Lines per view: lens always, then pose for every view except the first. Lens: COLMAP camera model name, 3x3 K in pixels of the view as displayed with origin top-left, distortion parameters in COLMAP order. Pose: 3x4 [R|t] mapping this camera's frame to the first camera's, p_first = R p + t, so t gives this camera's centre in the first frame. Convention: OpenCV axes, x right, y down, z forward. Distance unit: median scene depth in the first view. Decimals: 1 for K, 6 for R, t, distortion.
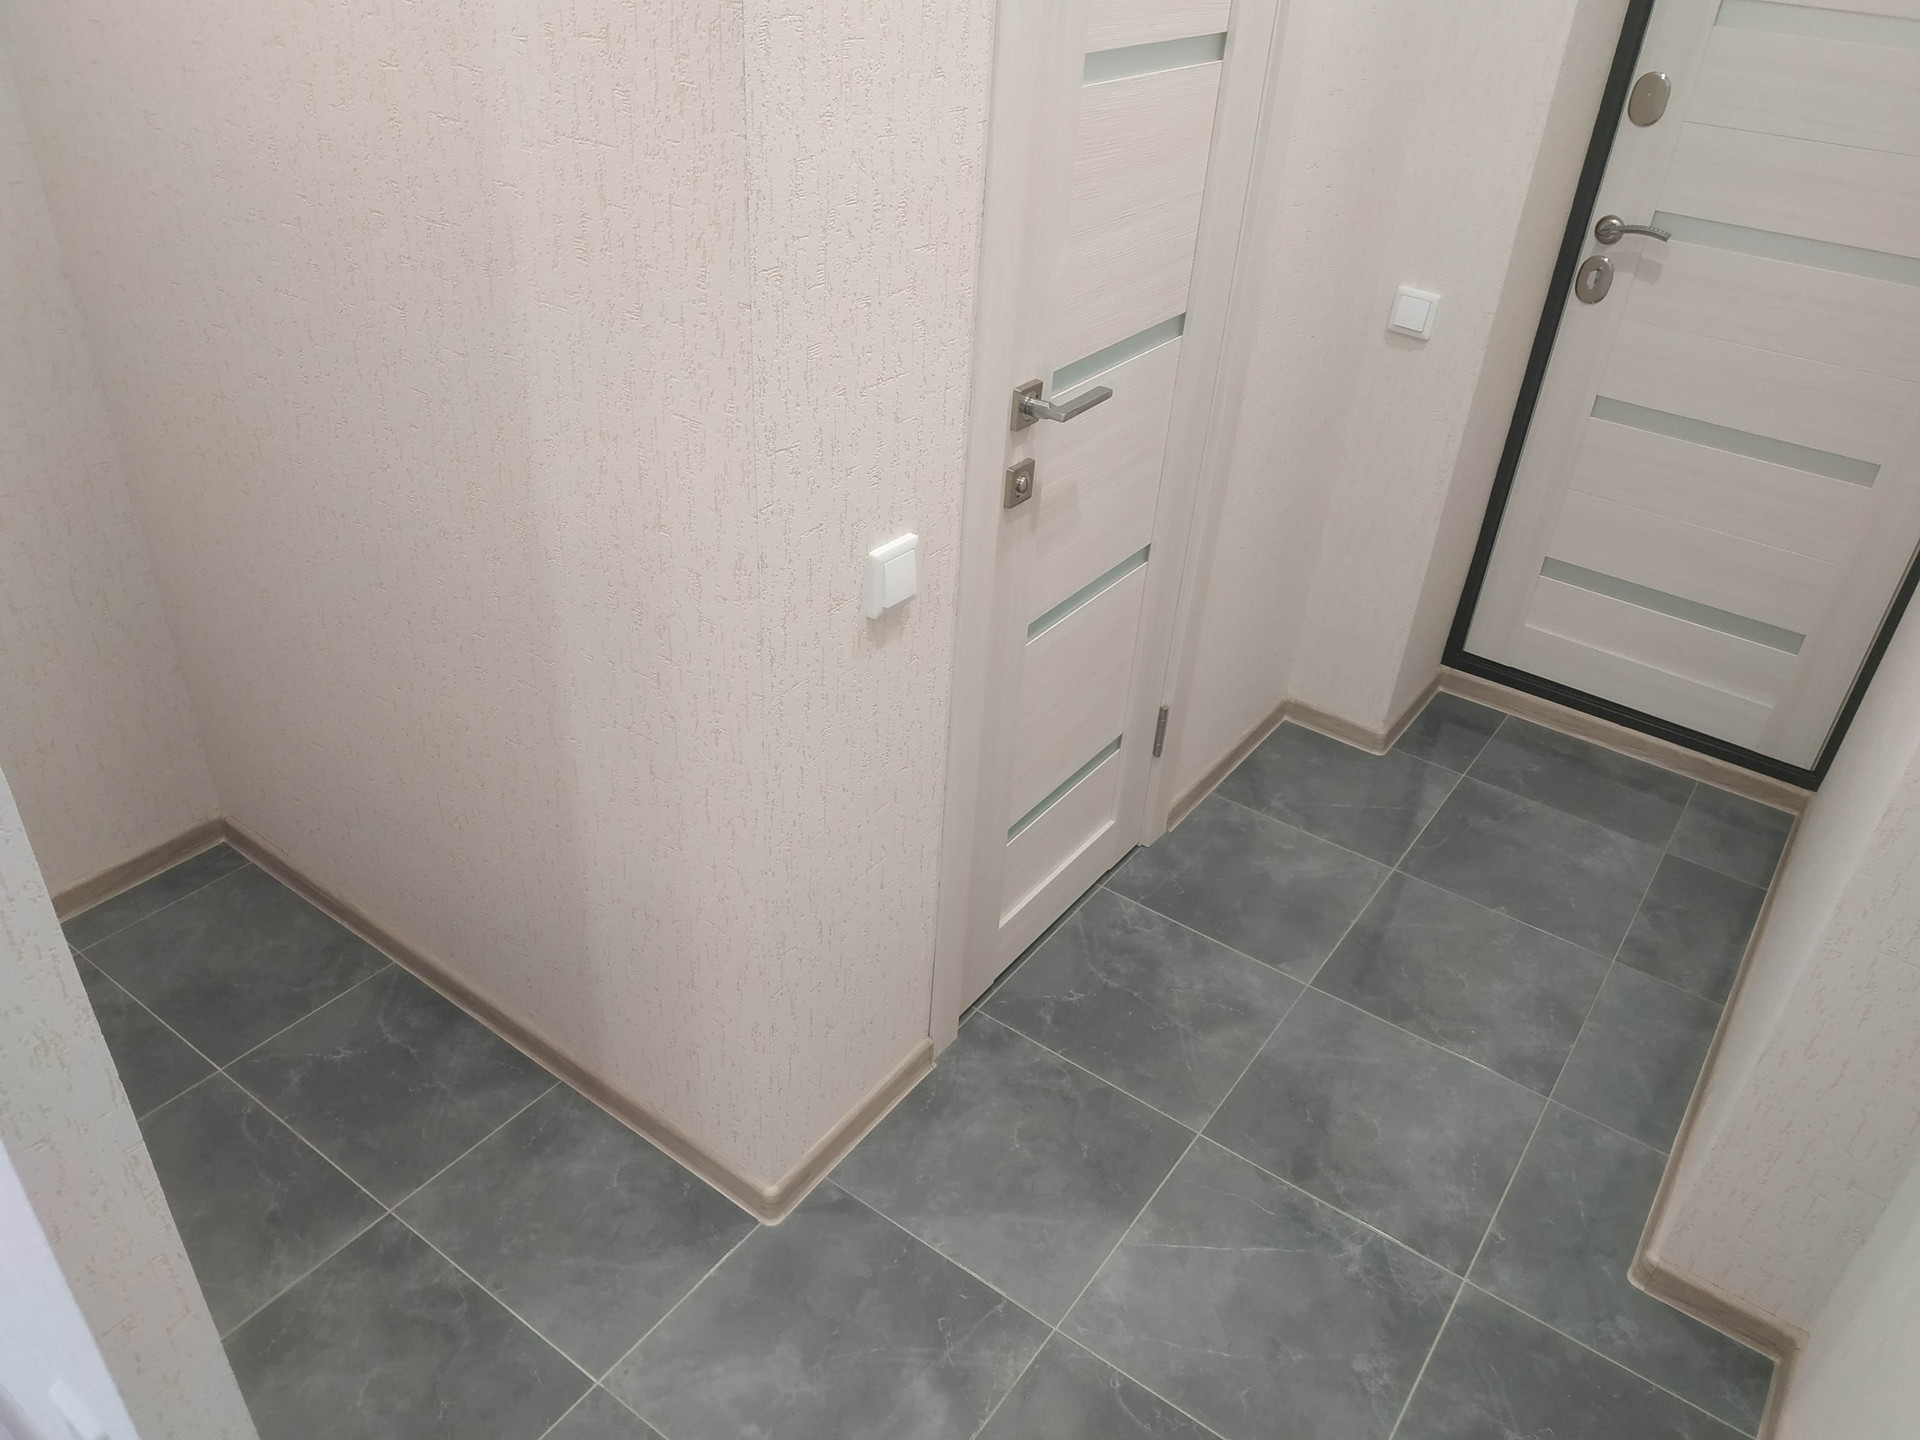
lens RADIAL K [[1376.3, 0, 964.7], [0, 1376.3, 732.6], [0, 0, 1]] dist [0.057502, -0.125476]
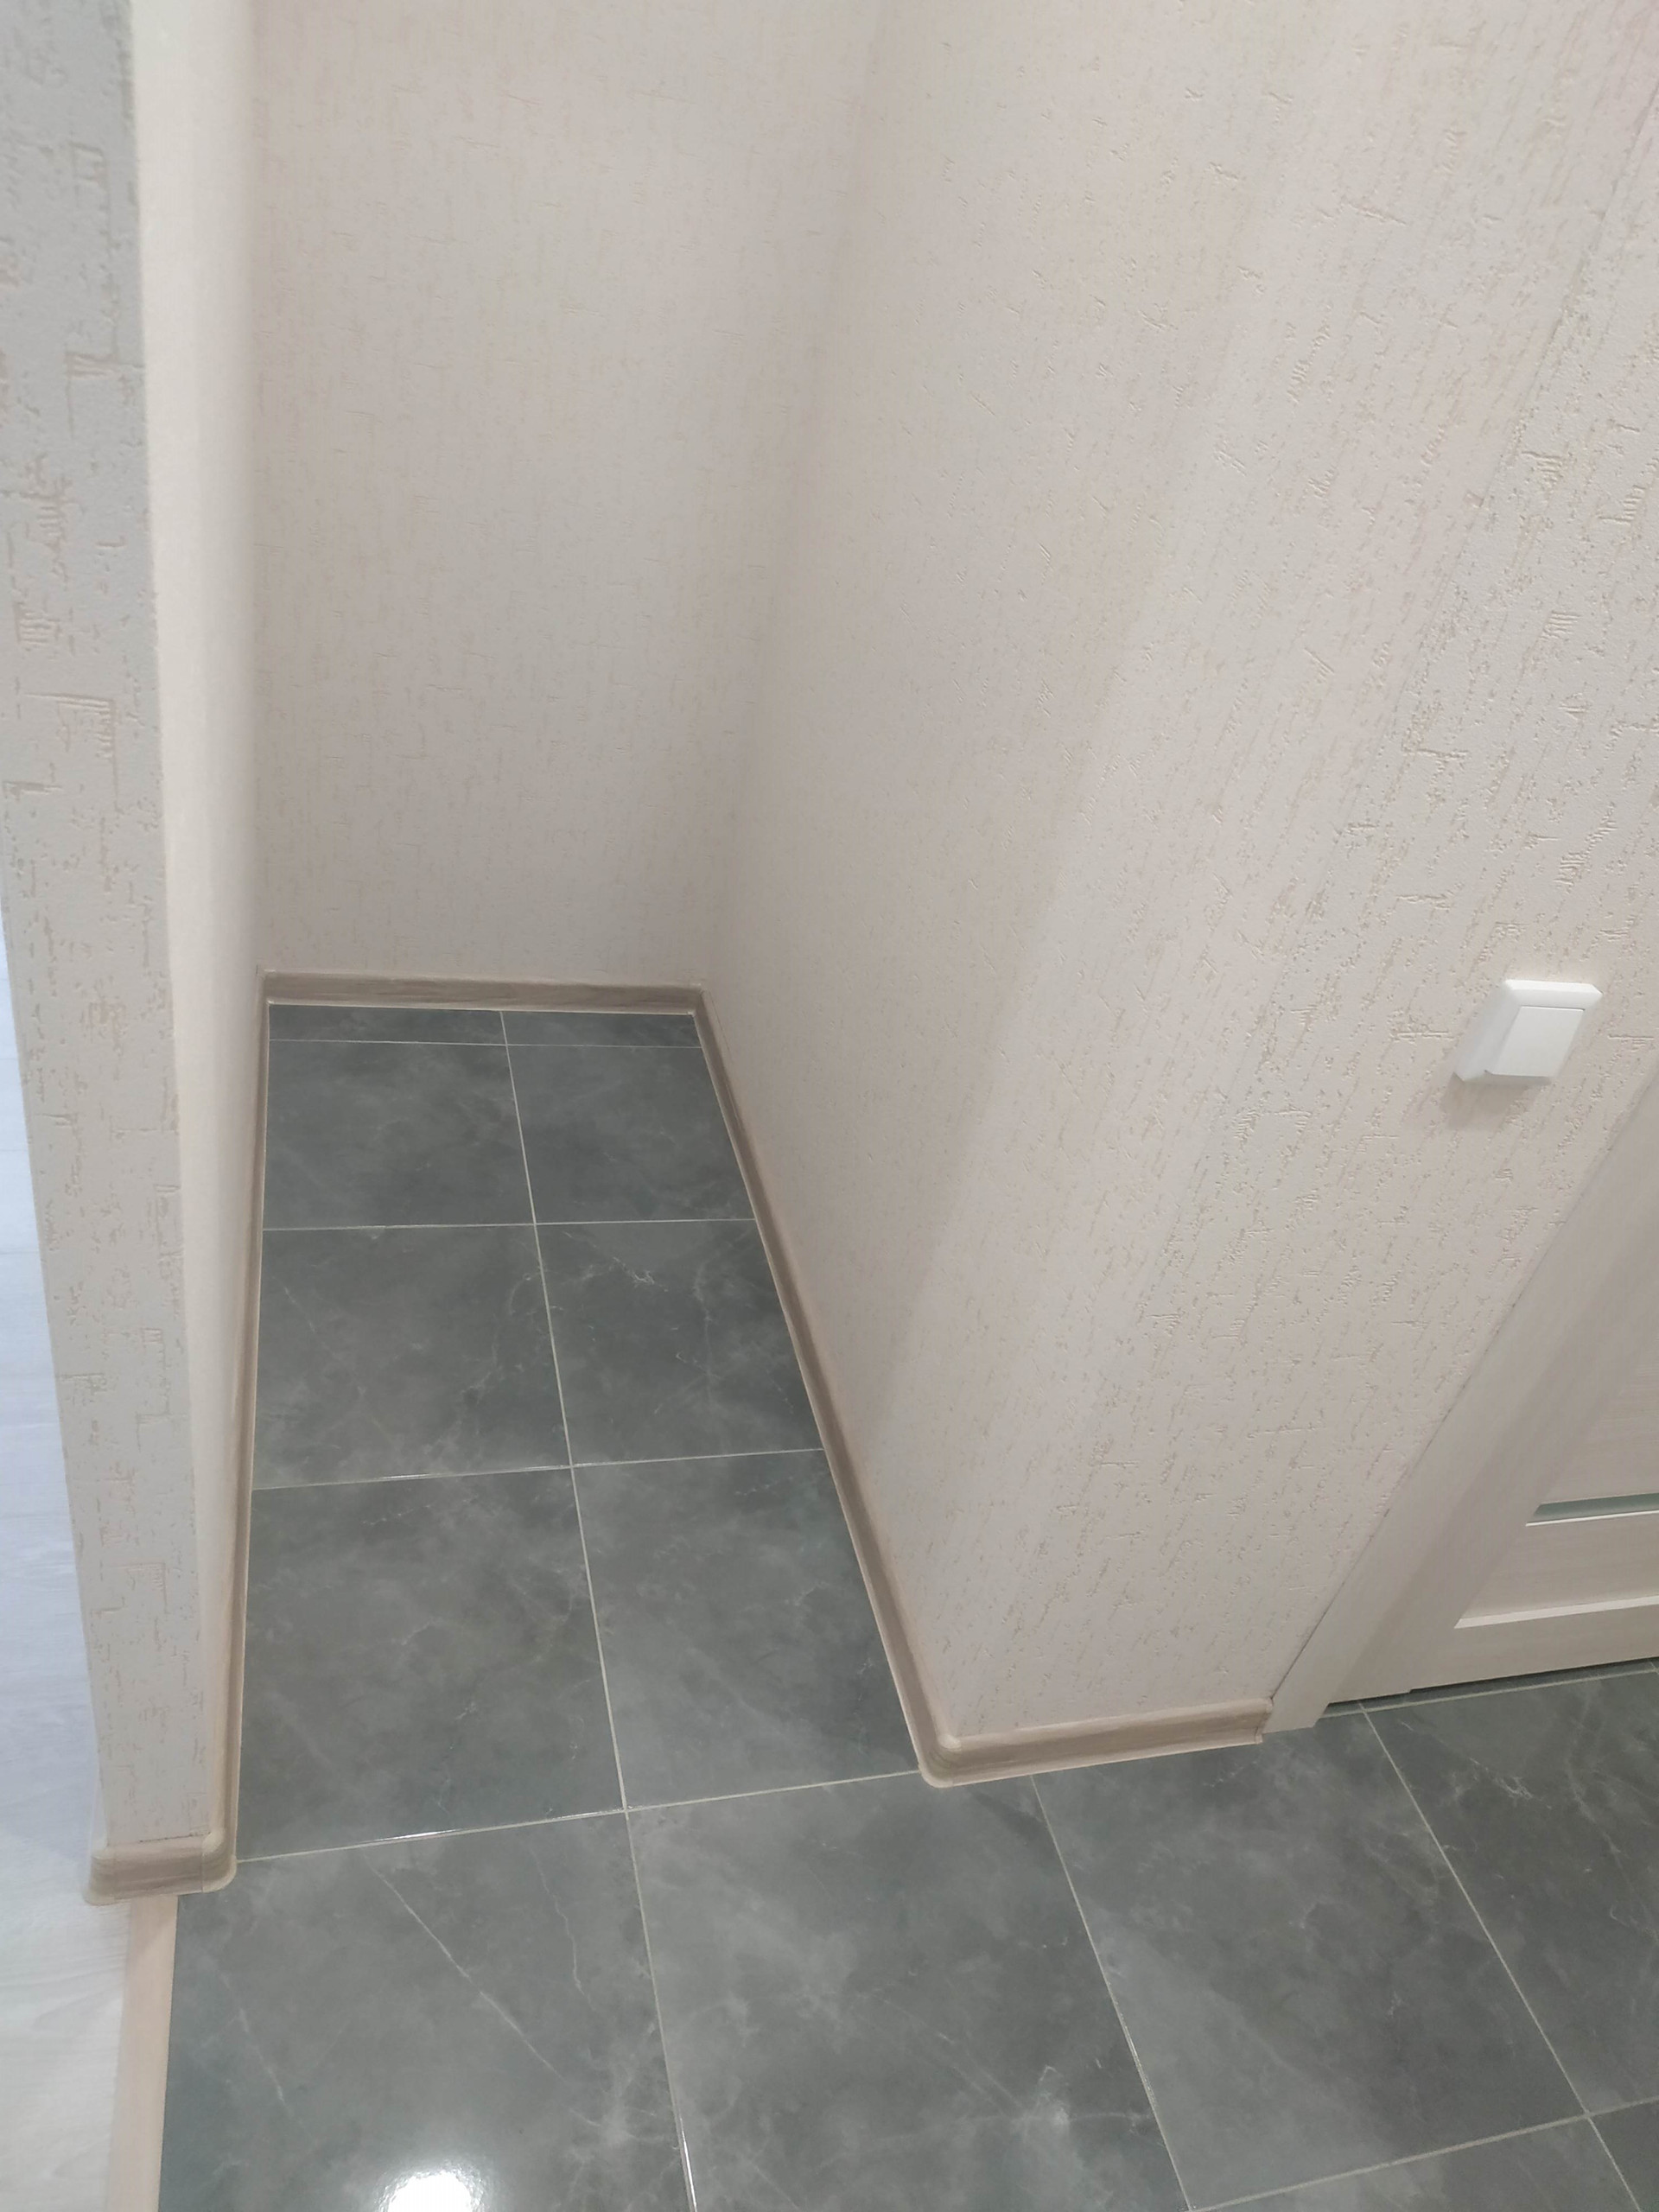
lens RADIAL K [[1587.3, 0, 823.6], [0, 1587.3, 1093.2], [0, 0, 1]] dist [-0.000100, -0.009613]
pose [[0.756731, 0.449713, -0.474464, 0.048034], [-0.471273, 0.878277, 0.080817, 0.000882], [0.453055, 0.162445, 0.876557, 0.192879]]
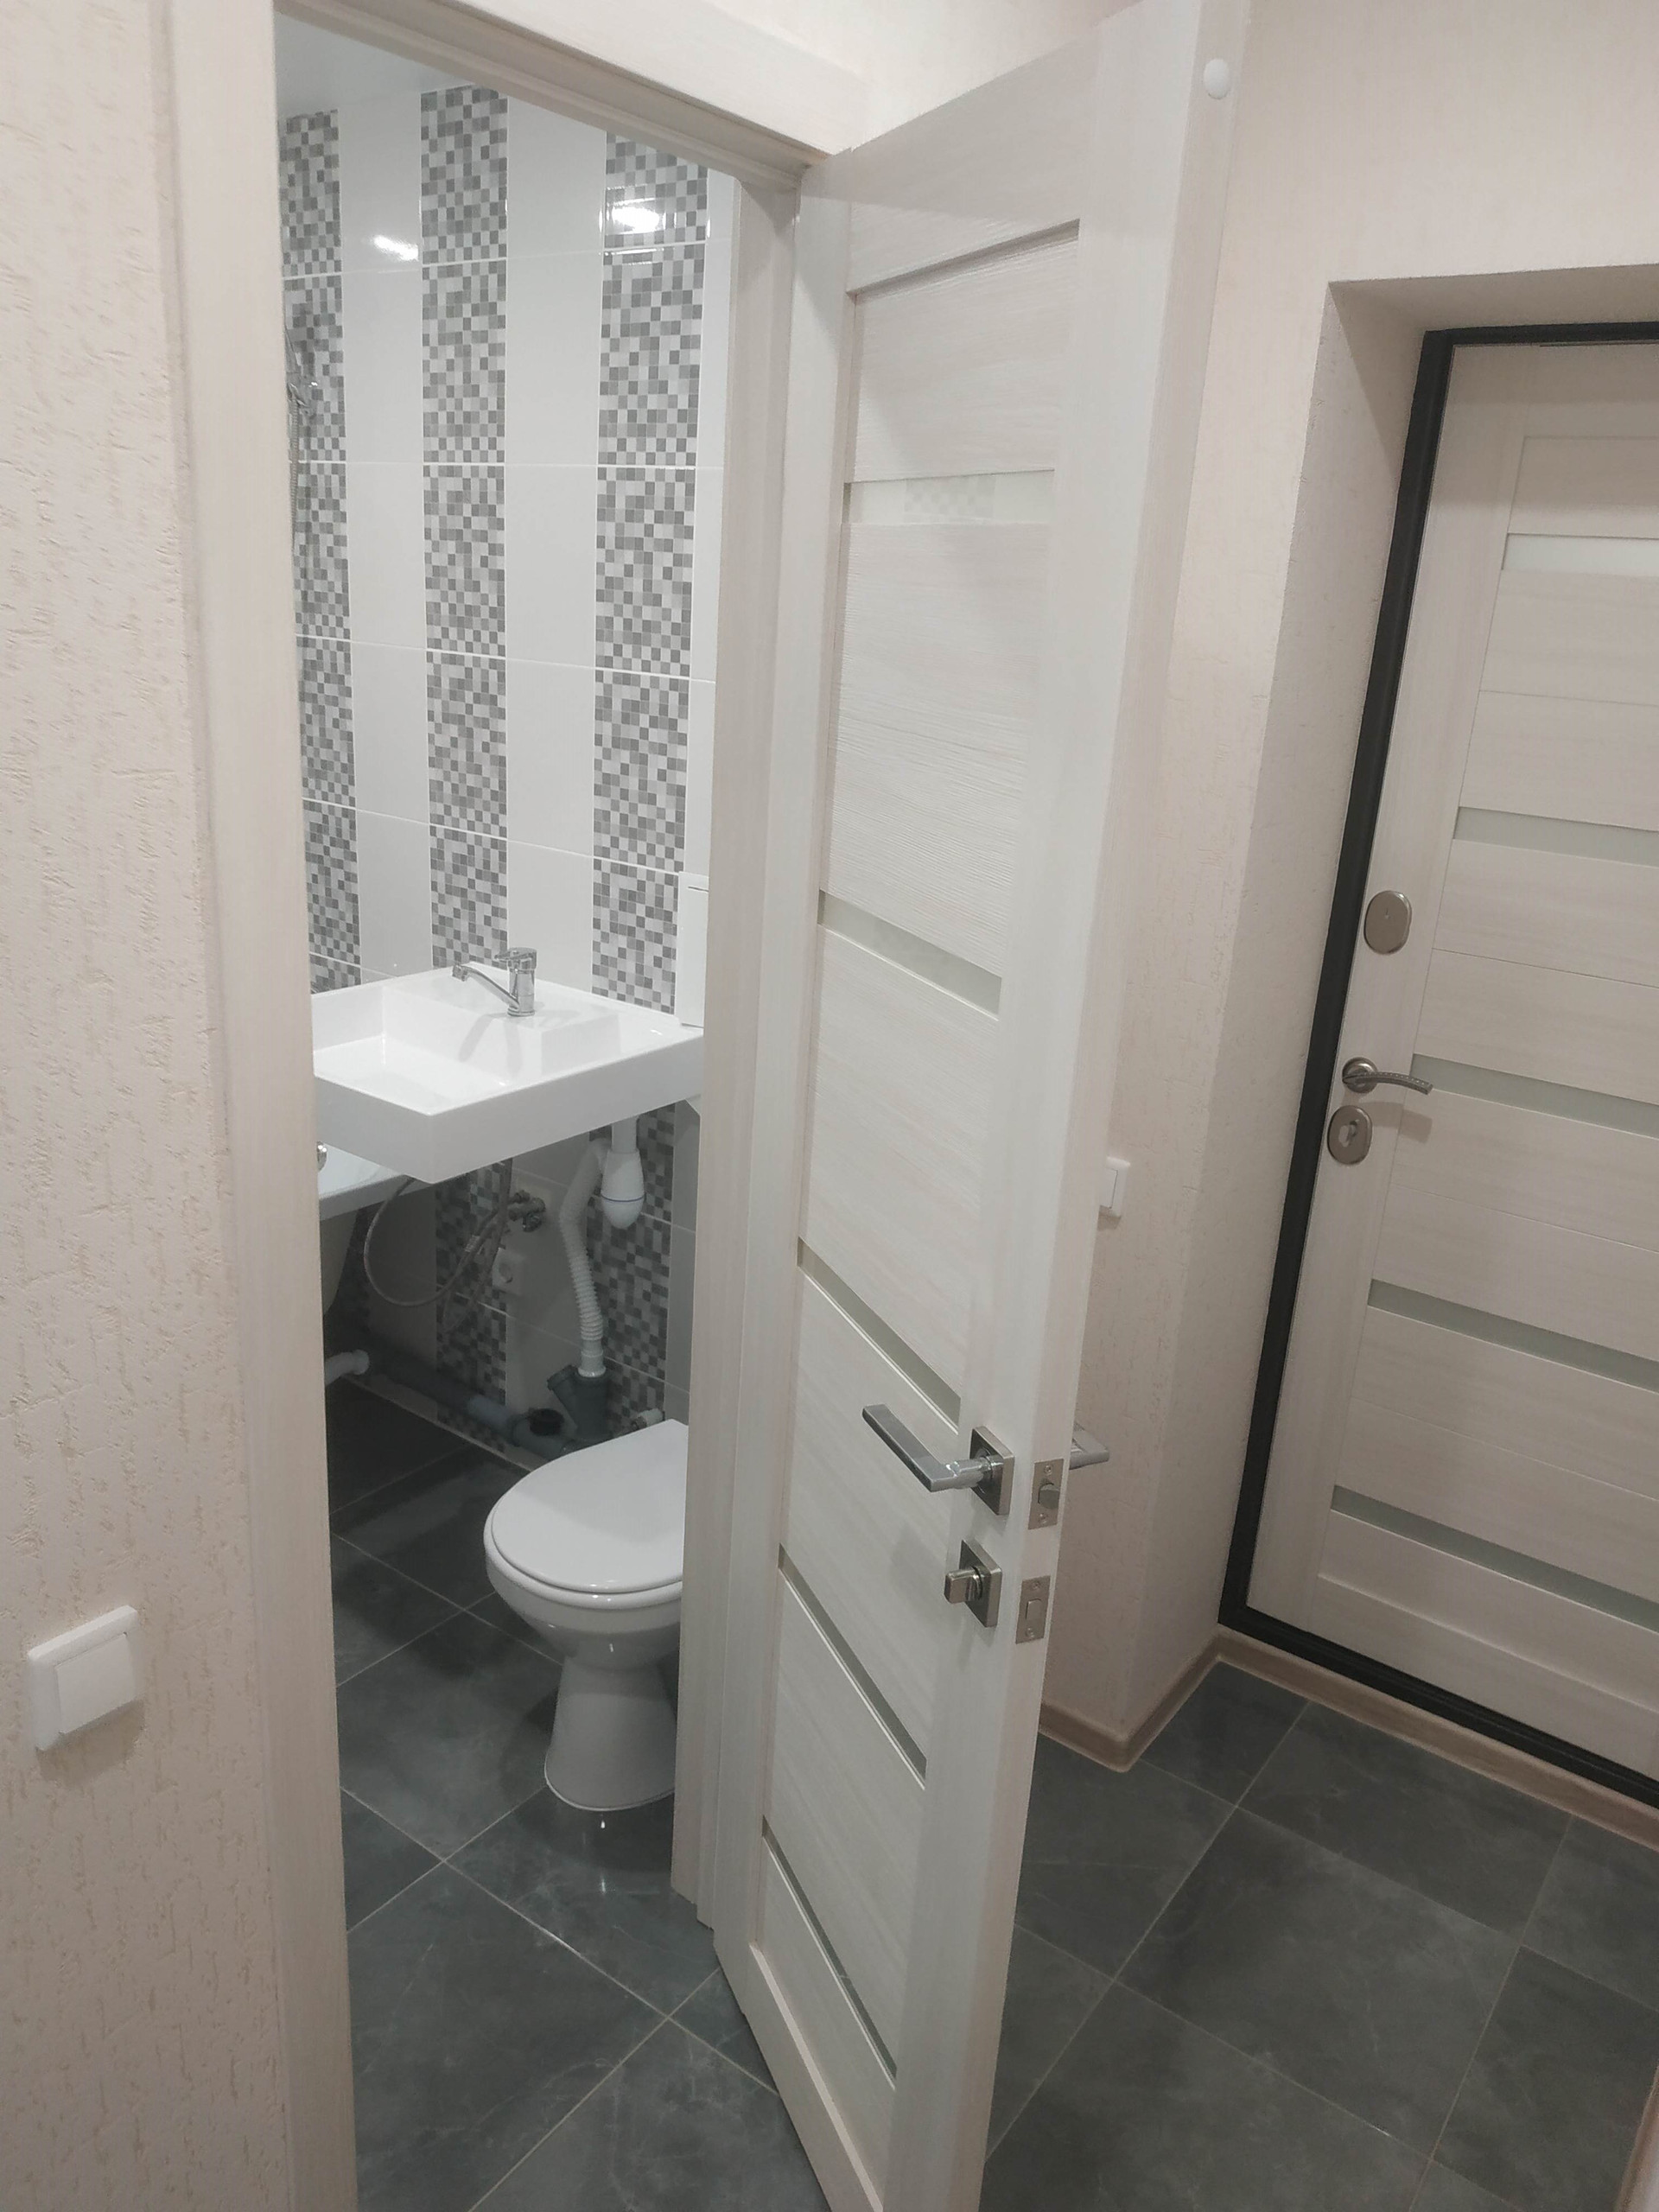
lens RADIAL K [[1616.5, 0, 838.1], [0, 1616.5, 1117.3], [0, 0, 1]] dist [0.003779, -0.001837]
pose [[0.999967, 0.005658, -0.005894, 0.244342], [-0.006989, 0.966000, -0.258448, -0.142349], [0.004232, 0.258481, 0.966007, 0.171645]]
